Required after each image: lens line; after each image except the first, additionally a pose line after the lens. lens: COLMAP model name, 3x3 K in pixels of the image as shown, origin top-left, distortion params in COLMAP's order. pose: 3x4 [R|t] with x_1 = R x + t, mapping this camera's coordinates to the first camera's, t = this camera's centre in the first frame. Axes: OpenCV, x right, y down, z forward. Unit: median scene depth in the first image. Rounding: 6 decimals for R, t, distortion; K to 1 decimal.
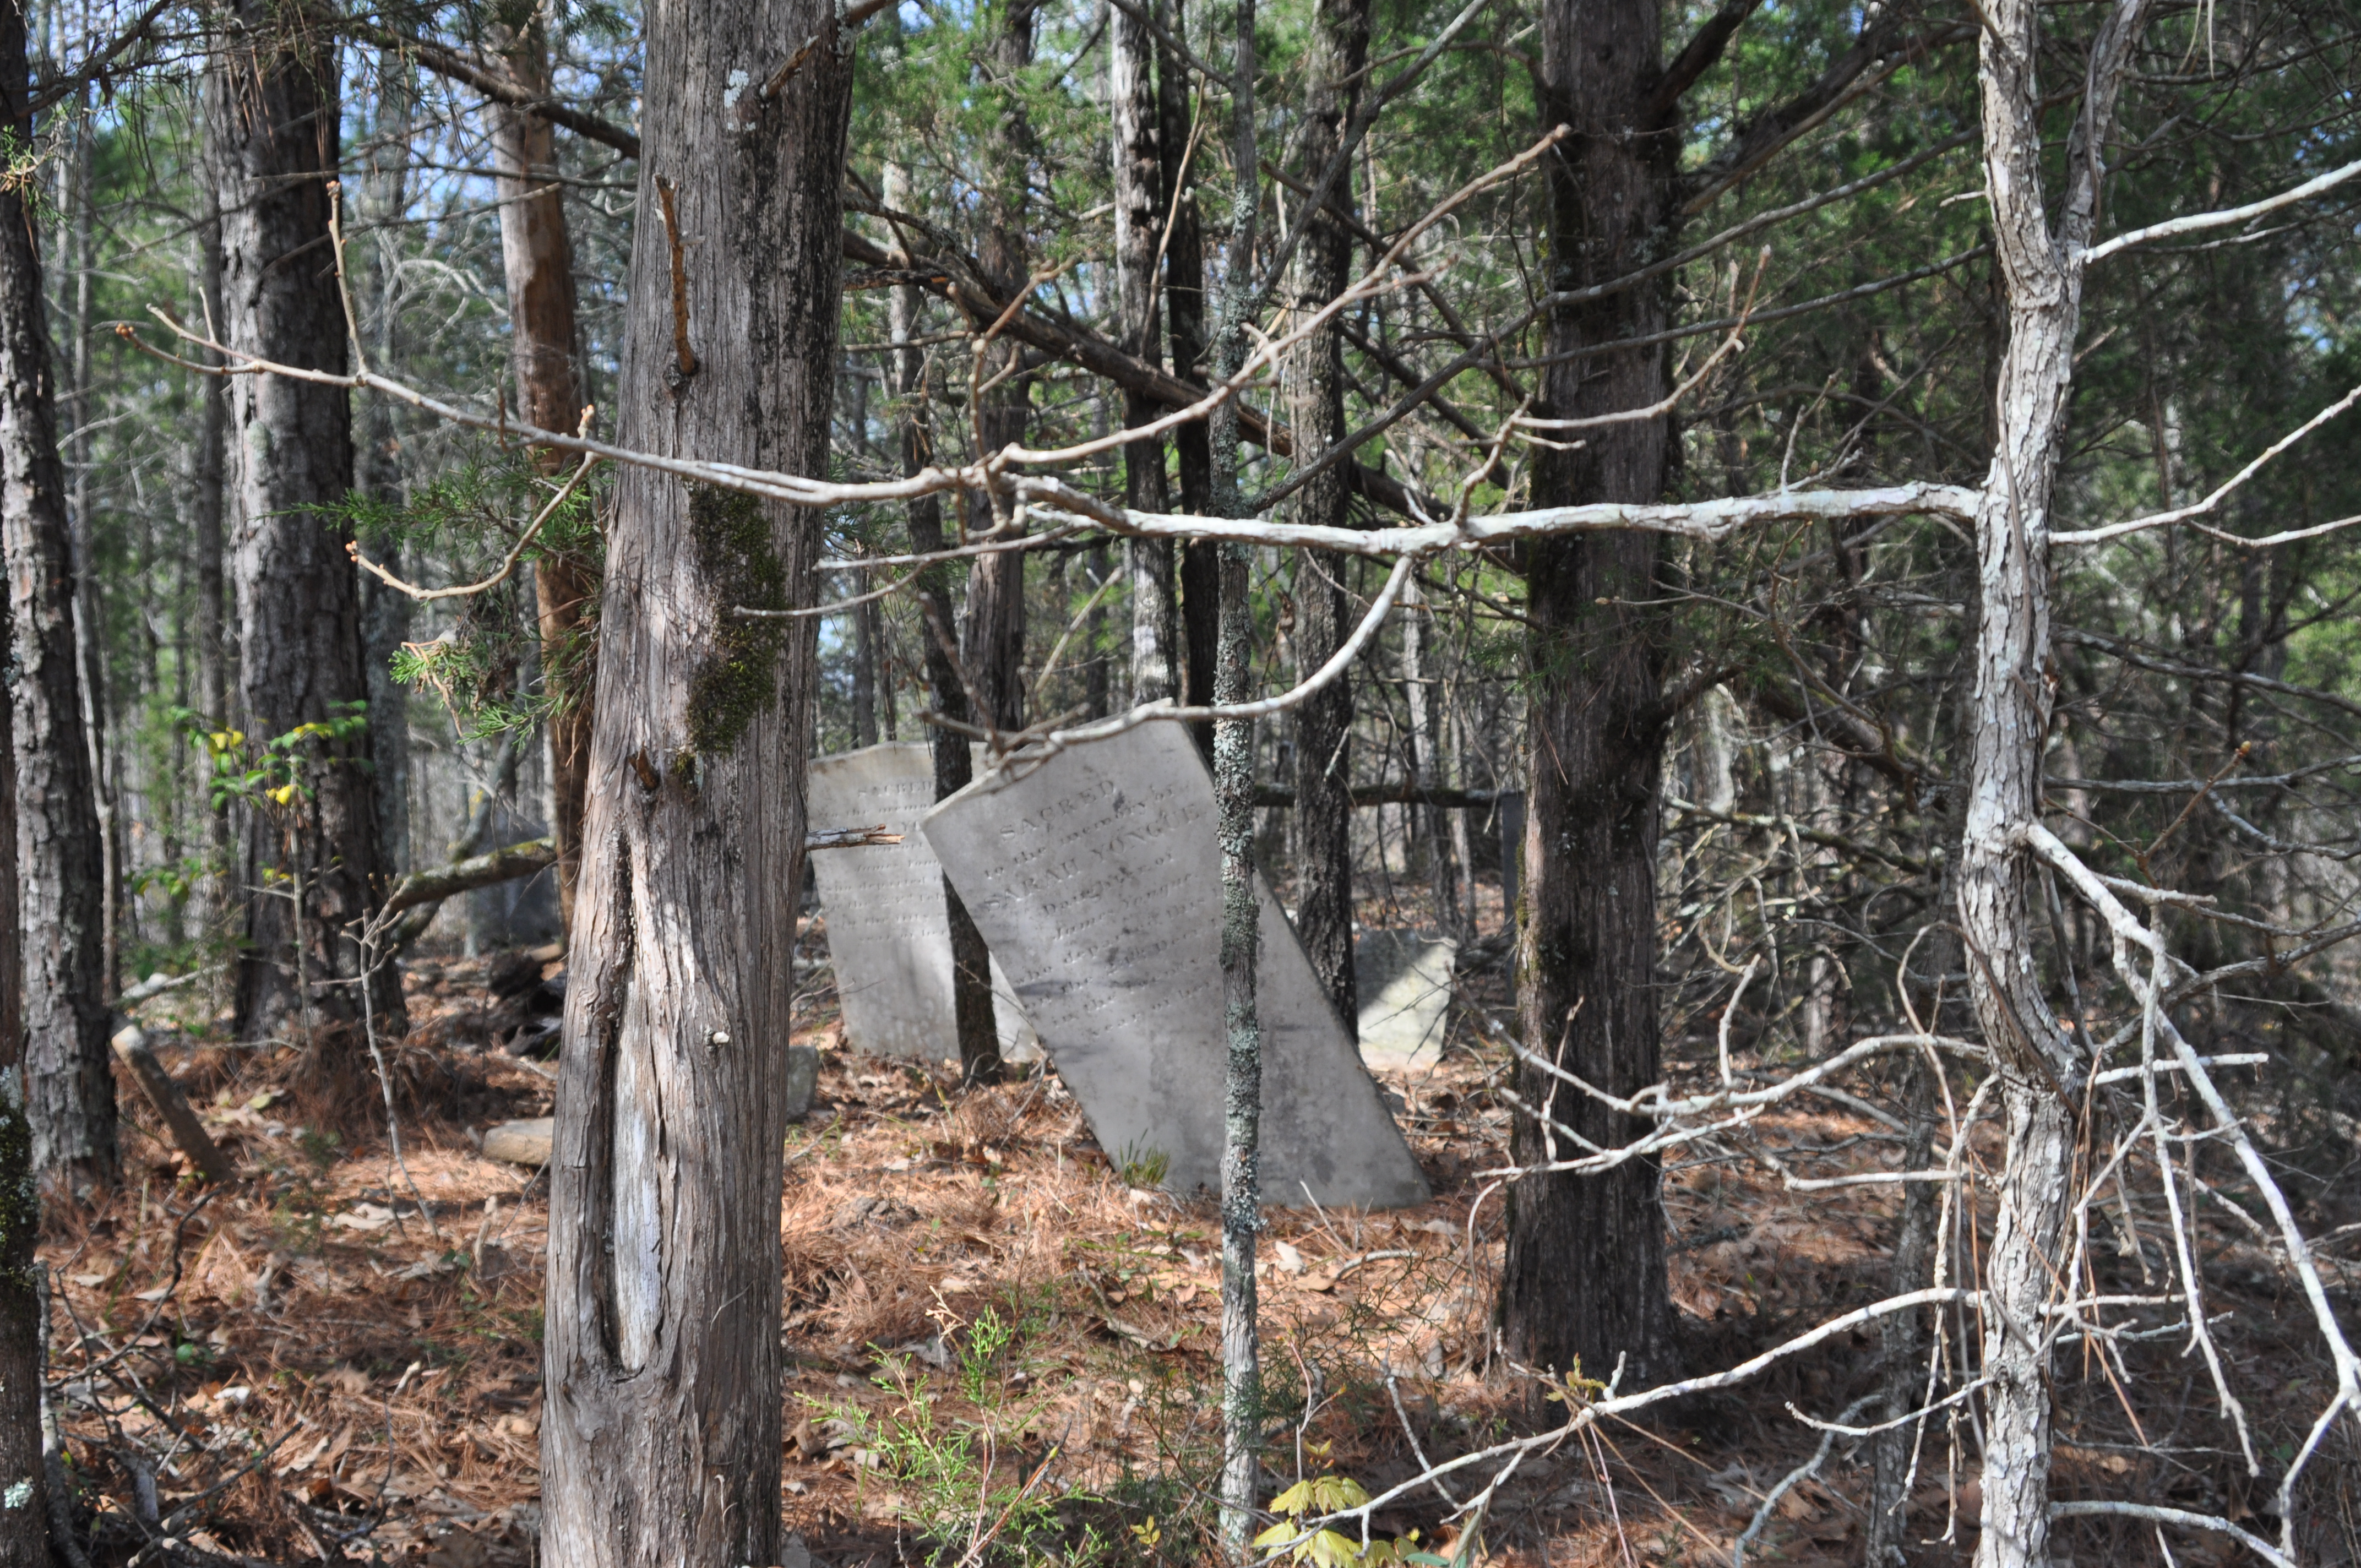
lens RADIAL K [[3018.6, 0, 1180.5], [0, 3018.6, 784.0], [0, 0, 1]] dist [-0.155450, -0.011388]
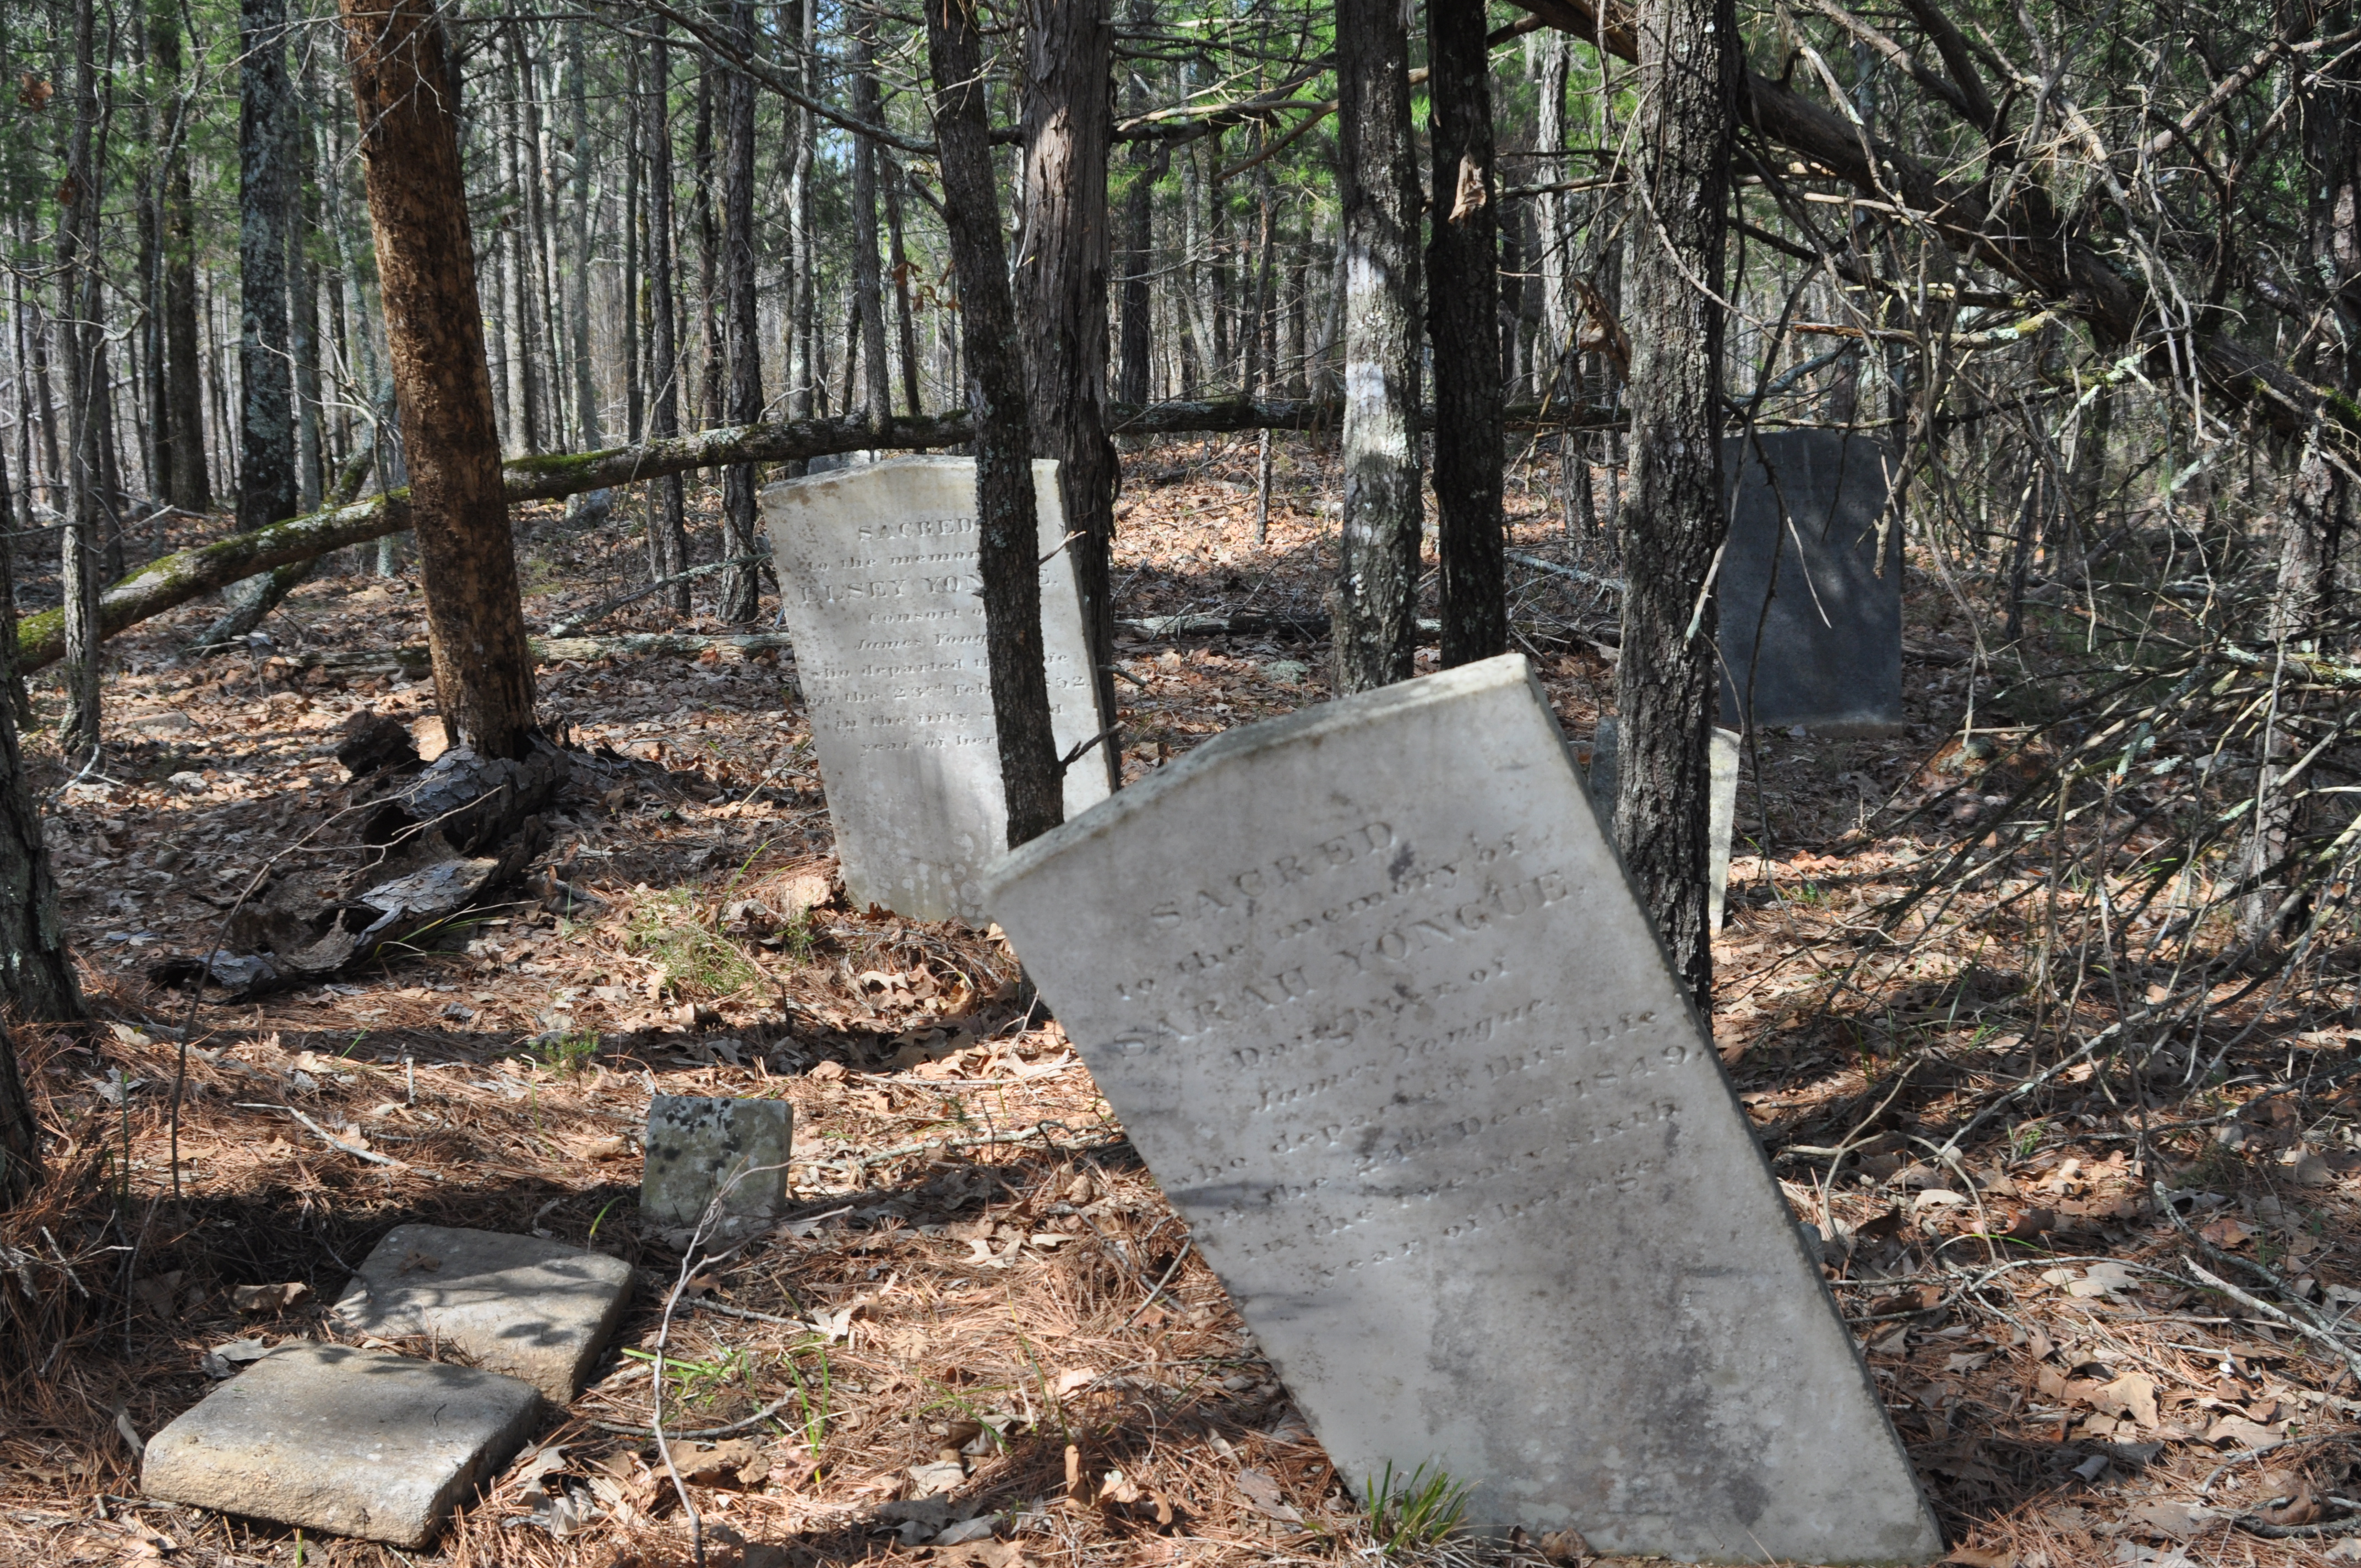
lens RADIAL K [[3018.6, 0, 1180.5], [0, 3018.6, 784.0], [0, 0, 1]] dist [-0.155450, -0.011388]
pose [[0.999930, 0.011776, -0.000862, -0.045116], [-0.011431, 0.983756, 0.179146, -0.074815], [0.002958, -0.179124, 0.983822, 0.436994]]
